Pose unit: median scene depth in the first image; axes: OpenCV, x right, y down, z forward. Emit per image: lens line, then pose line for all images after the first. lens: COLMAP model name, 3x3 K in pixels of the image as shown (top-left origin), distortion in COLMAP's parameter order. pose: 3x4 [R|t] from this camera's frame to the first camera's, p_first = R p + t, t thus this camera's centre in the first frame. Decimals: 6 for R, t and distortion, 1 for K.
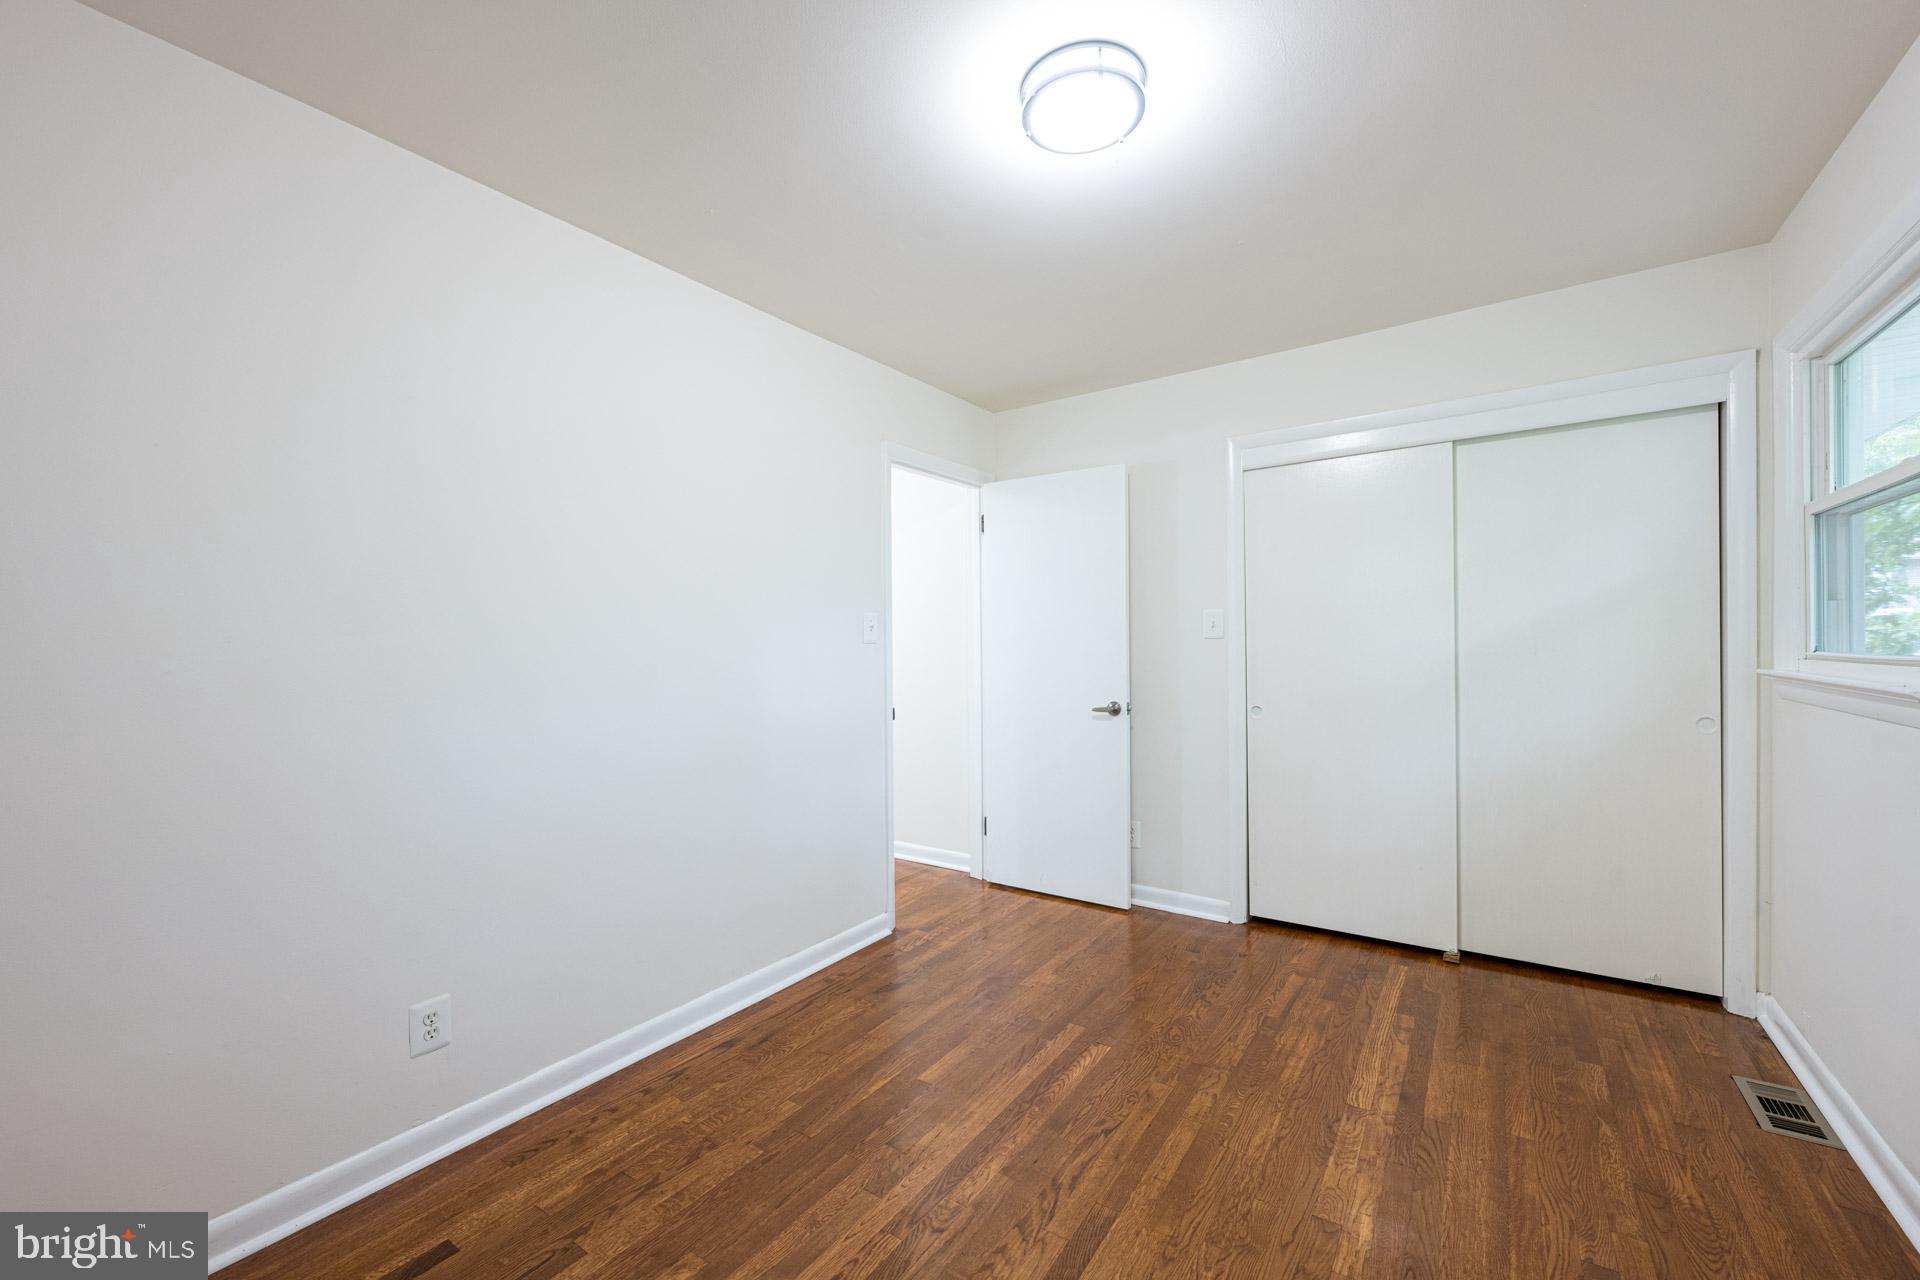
lens RADIAL K [[765.8, 0, 959.9], [0, 765.8, 641.6], [0, 0, 1]] dist [-0.002526, 0.000151]
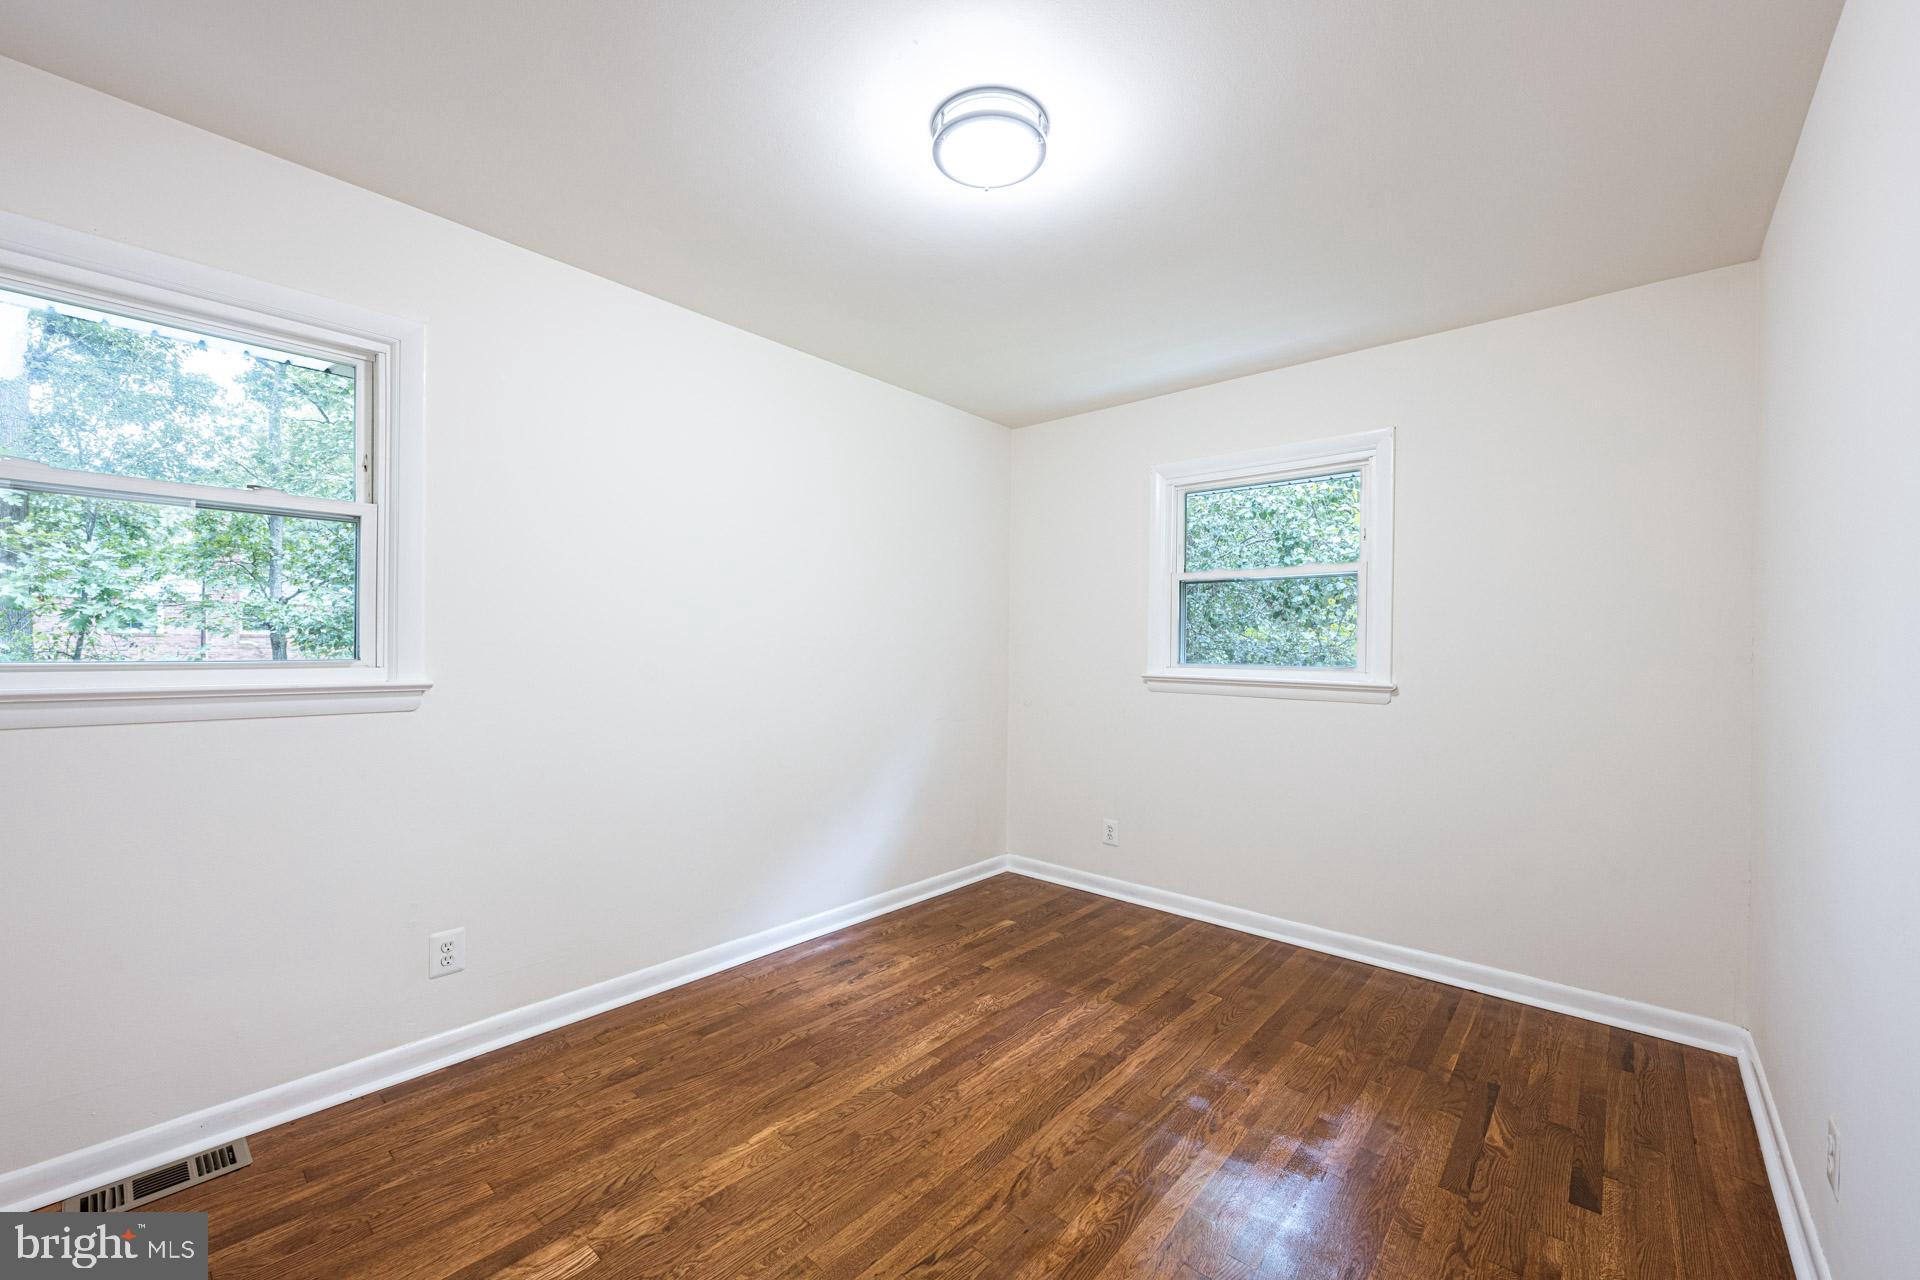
lens RADIAL K [[765.8, 0, 959.7], [0, 765.8, 645.2], [0, 0, 1]] dist [-0.002526, 0.000151]
pose [[-0.993768, 0.003431, 0.111413, 0.078204], [0.002647, 0.999971, -0.007178, 0.006826], [-0.111434, -0.006838, -0.993748, 1.982651]]
